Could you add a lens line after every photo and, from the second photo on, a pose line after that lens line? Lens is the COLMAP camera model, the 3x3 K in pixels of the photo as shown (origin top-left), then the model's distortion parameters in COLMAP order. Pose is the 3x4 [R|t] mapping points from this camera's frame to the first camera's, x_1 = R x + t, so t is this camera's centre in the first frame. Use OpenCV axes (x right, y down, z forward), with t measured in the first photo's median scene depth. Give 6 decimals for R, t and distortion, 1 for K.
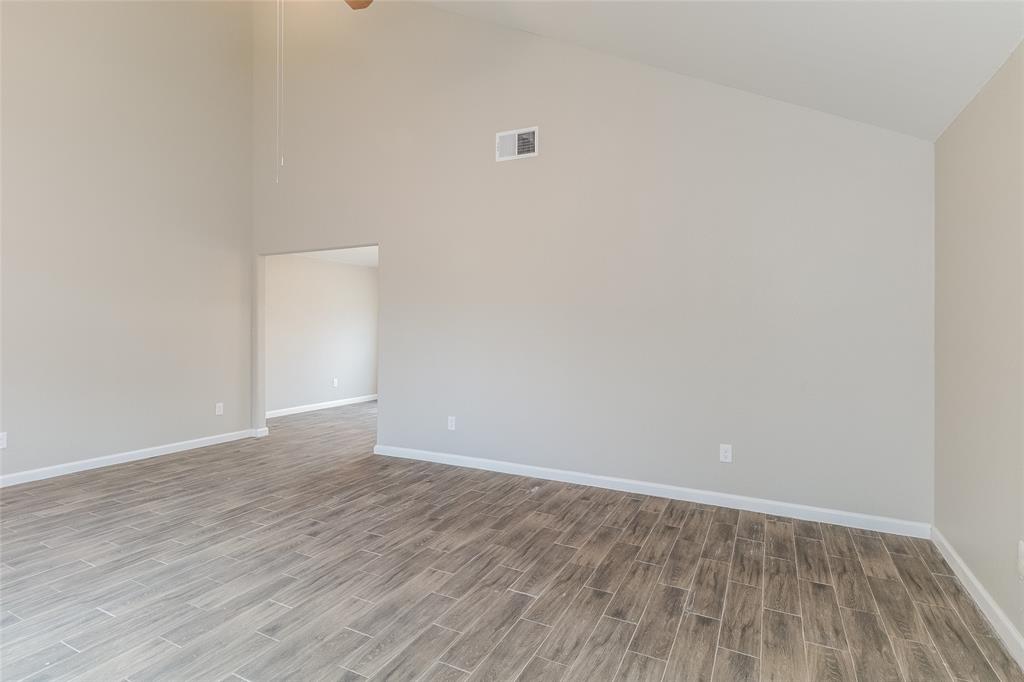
lens RADIAL K [[512.1, 0, 503.4], [0, 512.1, 326.1], [0, 0, 1]] dist [0.010337, -0.006202]
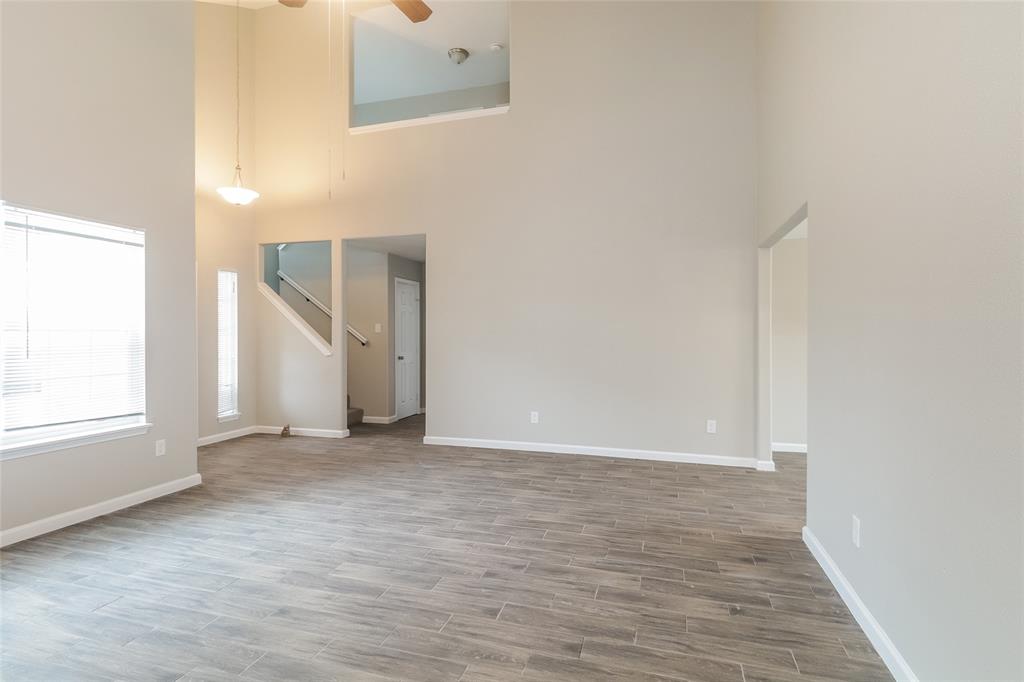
lens RADIAL K [[512.1, 0, 503.5], [0, 512.1, 338.4], [0, 0, 1]] dist [0.010337, -0.006202]
pose [[0.180201, 0.004867, -0.983618, 0.476856], [0.001581, 0.999985, 0.005237, 0.001460], [0.983628, -0.002499, 0.180191, 0.852005]]
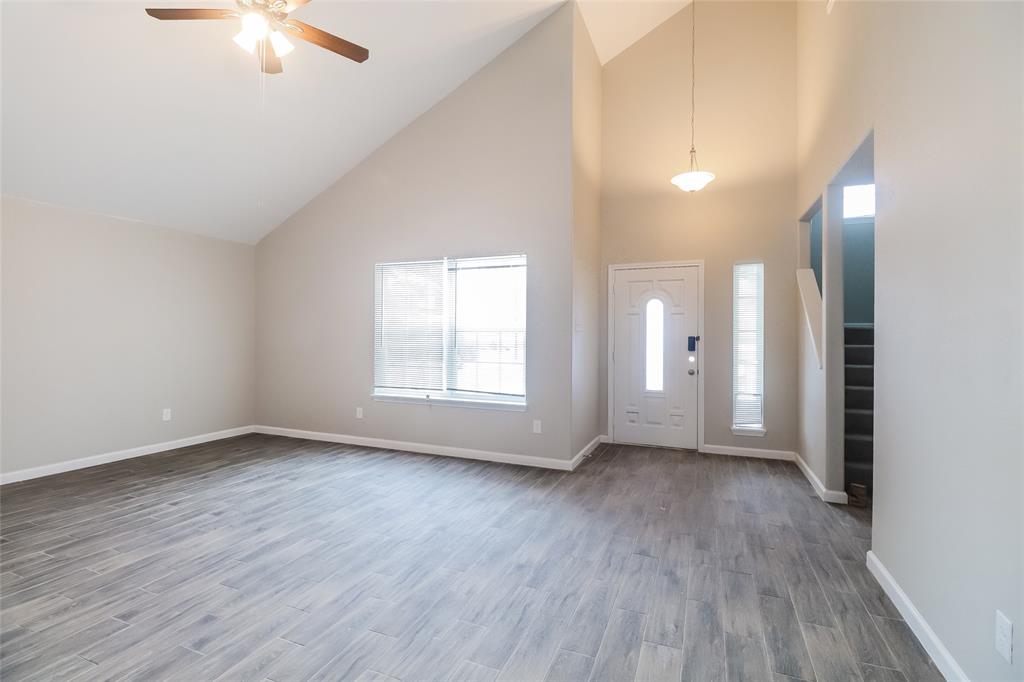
lens RADIAL K [[475.7, 0, 513.3], [0, 475.7, 336.9], [0, 0, 1]] dist [0.005646, -0.007054]
pose [[-0.996064, -0.007117, -0.088345, -0.727772], [-0.007847, 0.999938, 0.007918, -0.007782], [0.088284, 0.008580, -0.996058, 1.682242]]
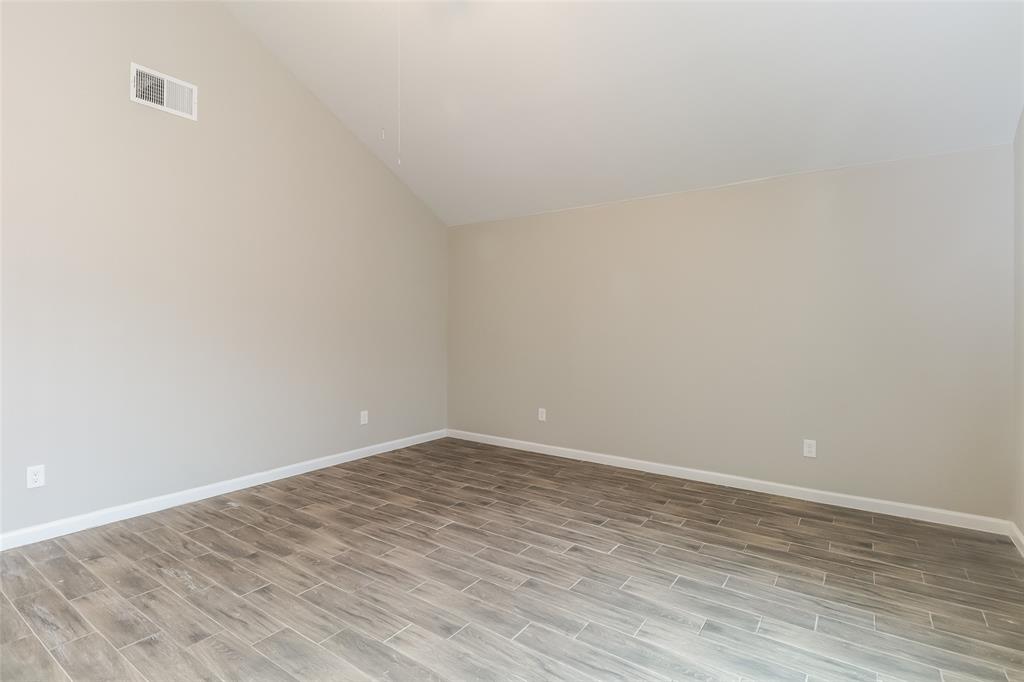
lens RADIAL K [[512.1, 0, 504.2], [0, 512.1, 329.3], [0, 0, 1]] dist [0.010337, -0.006202]
pose [[0.137790, -0.011668, 0.990393, -0.948319], [-0.004085, 0.999915, 0.012349, -0.001383], [-0.990453, -0.005747, 0.137731, 0.510998]]
